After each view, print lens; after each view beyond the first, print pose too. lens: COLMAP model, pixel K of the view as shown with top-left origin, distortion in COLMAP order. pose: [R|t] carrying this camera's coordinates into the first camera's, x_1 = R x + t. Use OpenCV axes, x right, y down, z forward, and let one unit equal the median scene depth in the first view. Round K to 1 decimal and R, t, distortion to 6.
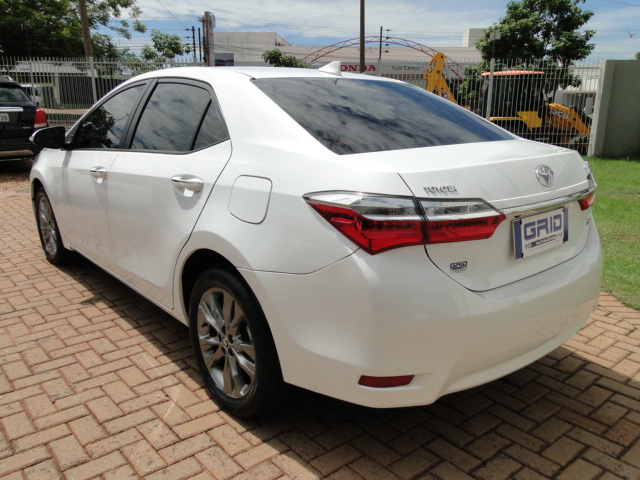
lens RADIAL K [[527.9, 0, 317.3], [0, 527.9, 240.2], [0, 0, 1]] dist [0.010103, 0.001501]
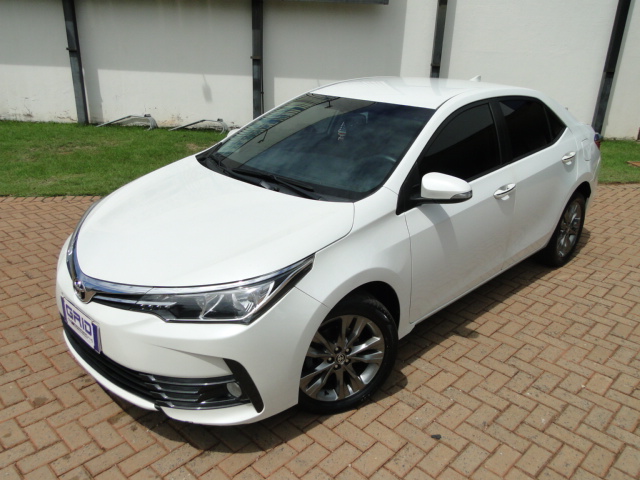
lens RADIAL K [[527.9, 0, 317.3], [0, 527.9, 240.2], [0, 0, 1]] dist [0.010103, 0.001501]
pose [[-0.092533, -0.358378, 0.928979, -1.548627], [0.227669, 0.900651, 0.370127, -0.573791], [-0.969332, 0.245749, -0.001749, 1.531716]]
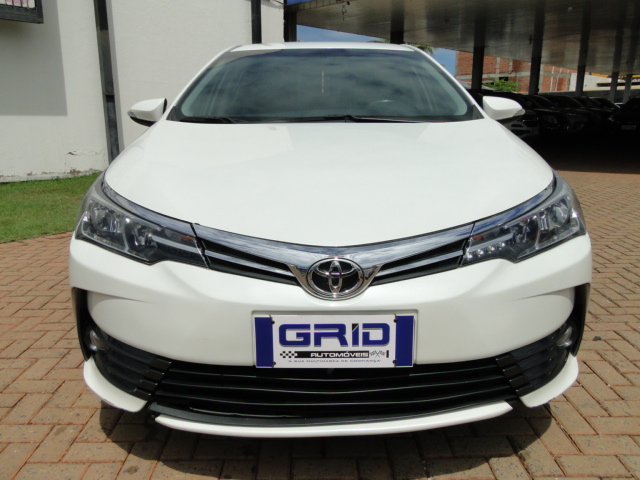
lens RADIAL K [[527.9, 0, 317.3], [0, 527.9, 240.2], [0, 0, 1]] dist [0.010103, 0.001501]
pose [[-0.770528, -0.152532, 0.618887, -1.019350], [0.164293, 0.890612, 0.424050, -0.503330], [-0.615869, 0.428421, -0.661181, 2.230763]]
